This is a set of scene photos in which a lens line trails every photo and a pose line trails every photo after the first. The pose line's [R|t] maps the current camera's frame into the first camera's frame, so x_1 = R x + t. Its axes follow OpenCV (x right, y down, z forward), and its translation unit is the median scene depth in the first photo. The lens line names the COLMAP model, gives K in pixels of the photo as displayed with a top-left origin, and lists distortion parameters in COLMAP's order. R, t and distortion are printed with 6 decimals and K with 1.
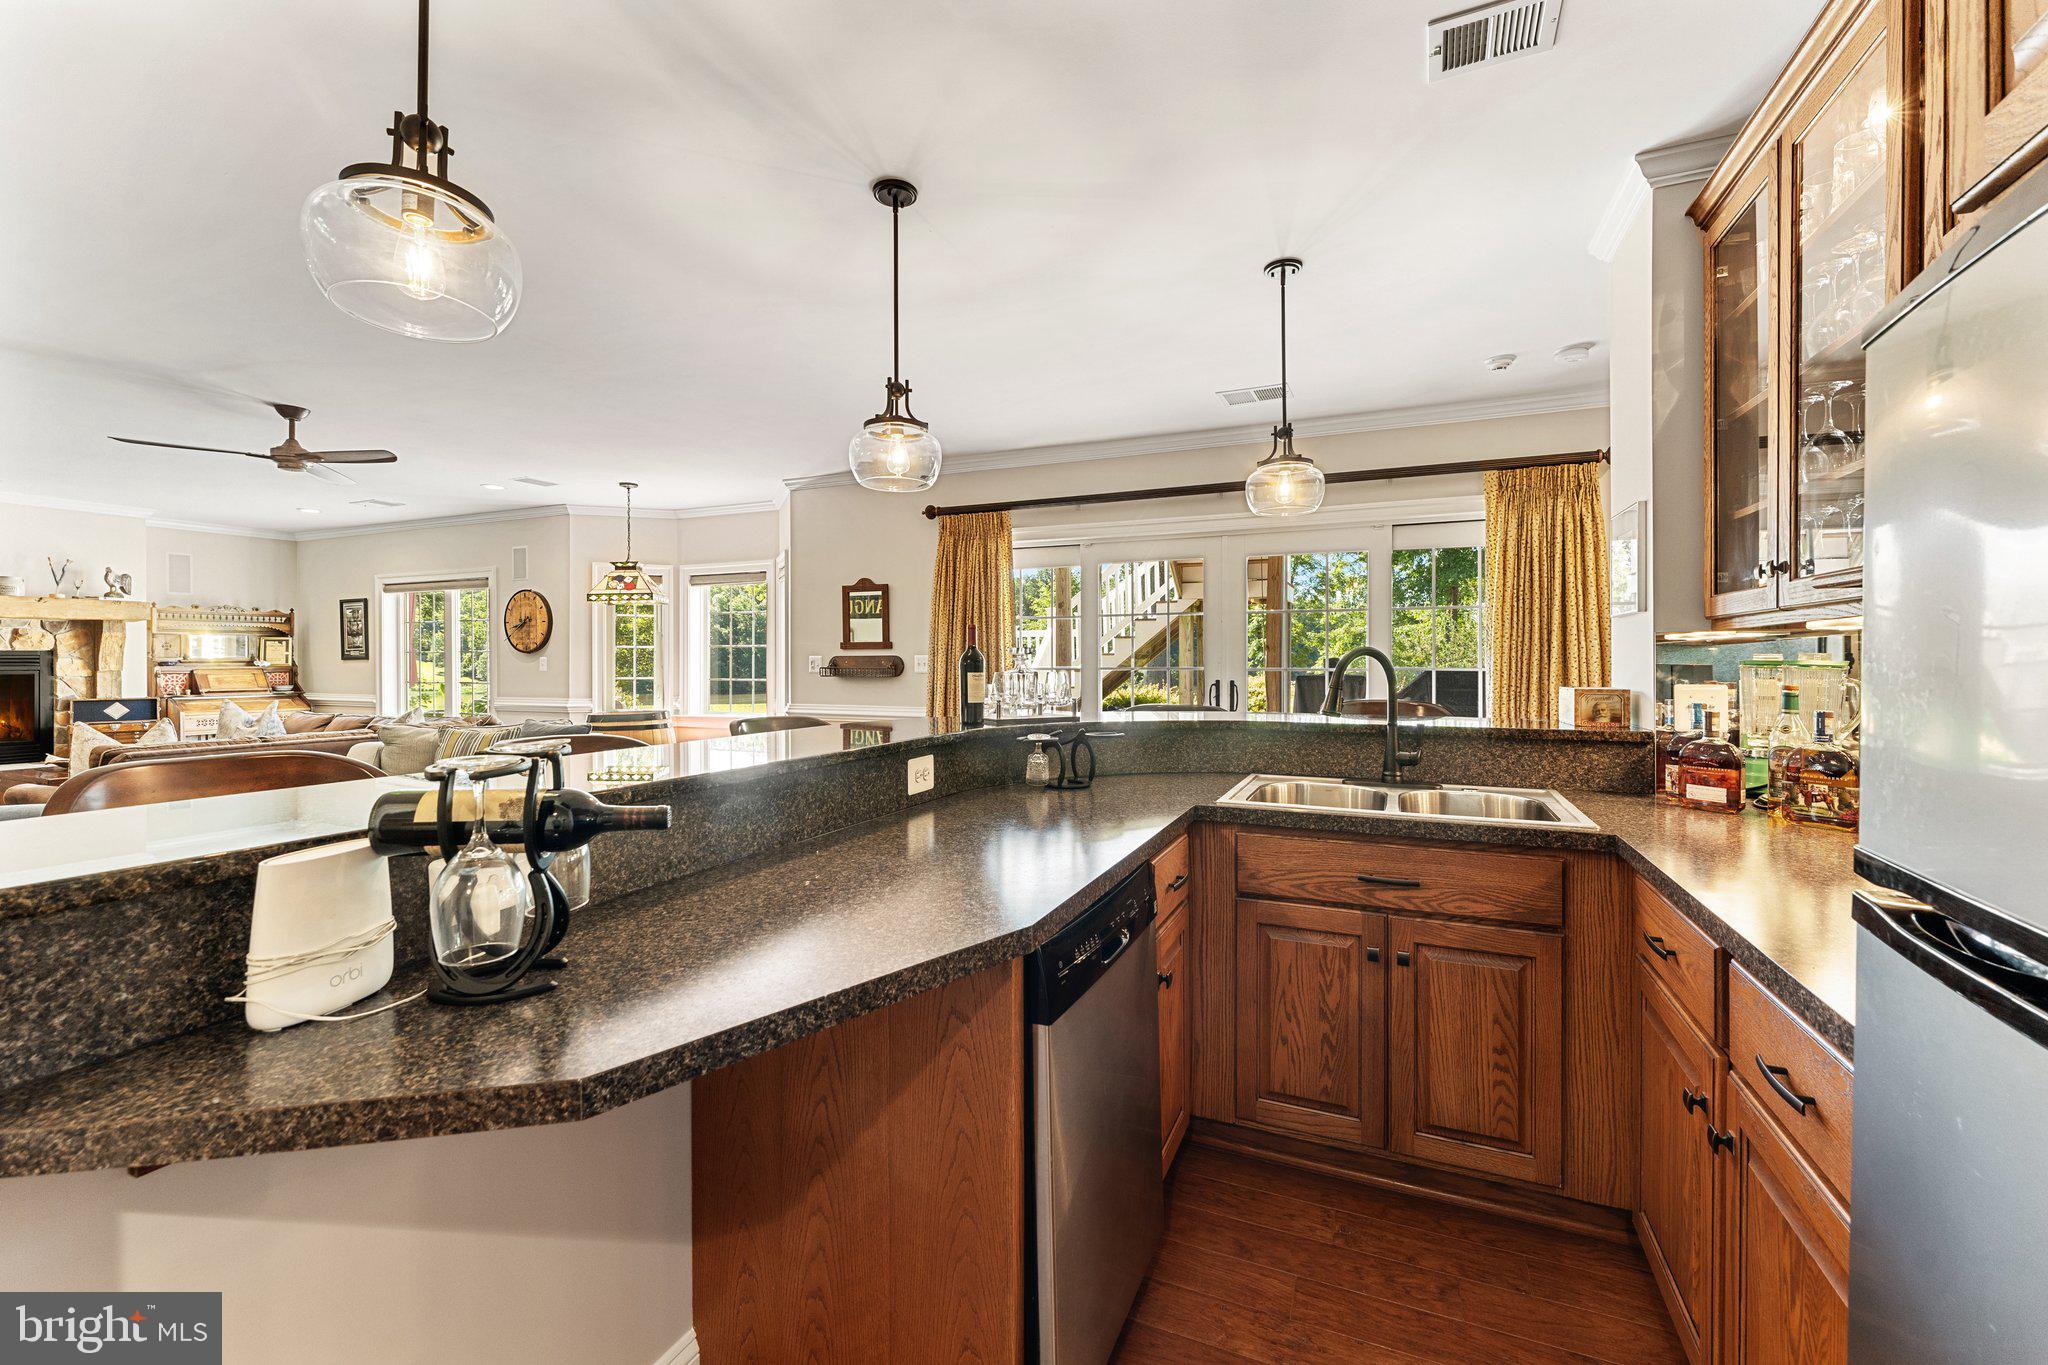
lens RADIAL K [[832.2, 0, 1037.0], [0, 832.2, 662.3], [0, 0, 1]] dist [-0.001068, 0.000331]
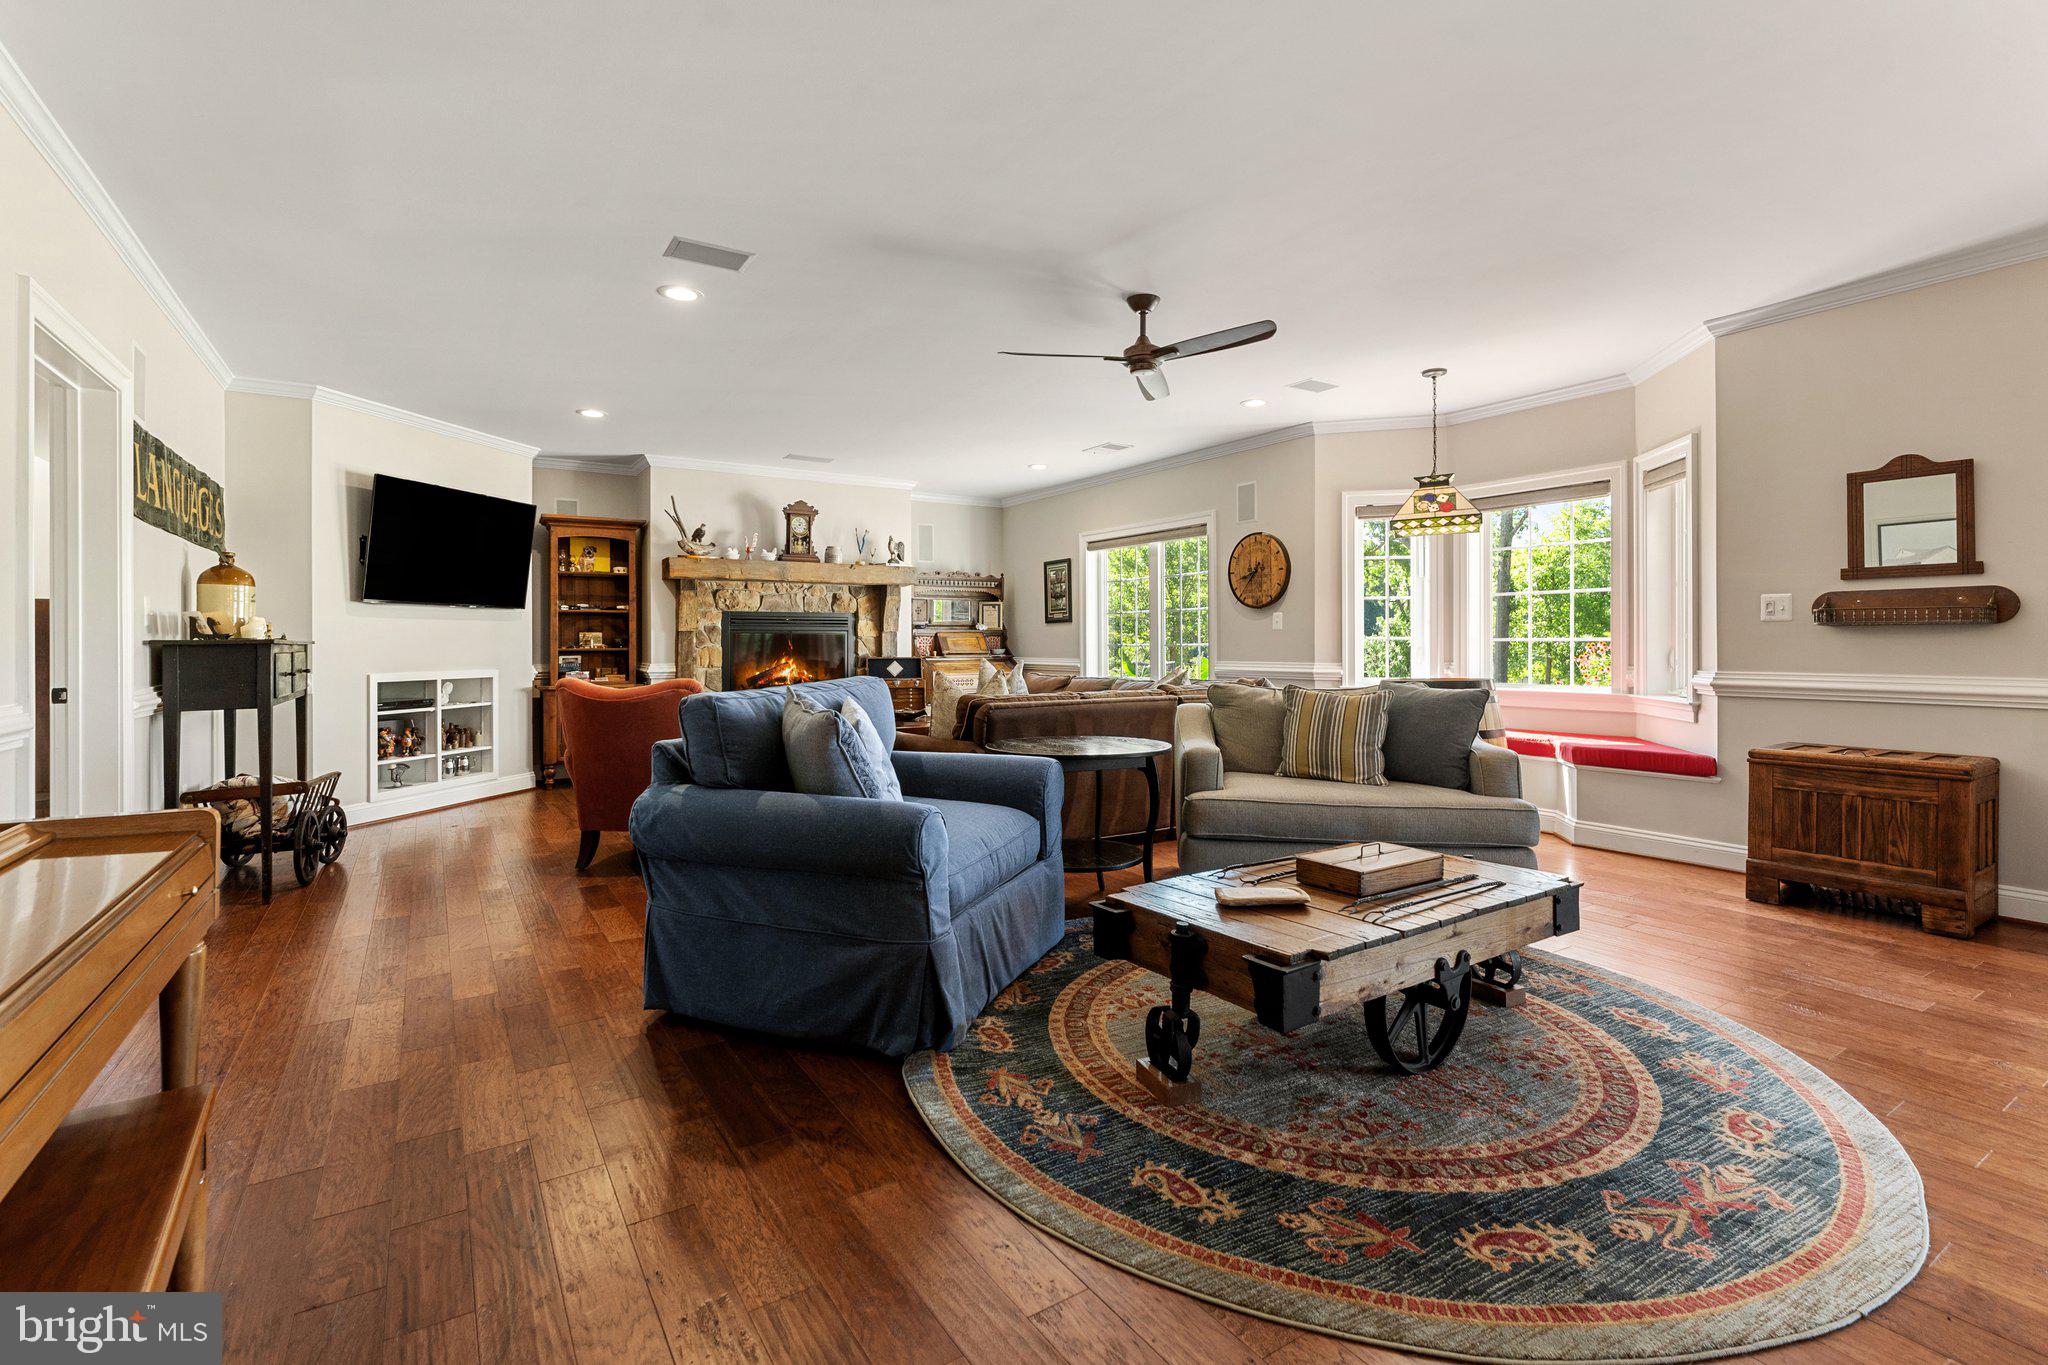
lens RADIAL K [[929.5, 0, 1020.6], [0, 929.5, 637.5], [0, 0, 1]] dist [0.000937, -0.001119]
pose [[0.826062, -0.003698, -0.563567, -0.477650], [-0.000558, 0.999973, -0.007380, 0.042020], [0.563579, 0.006411, 0.826037, 0.163563]]
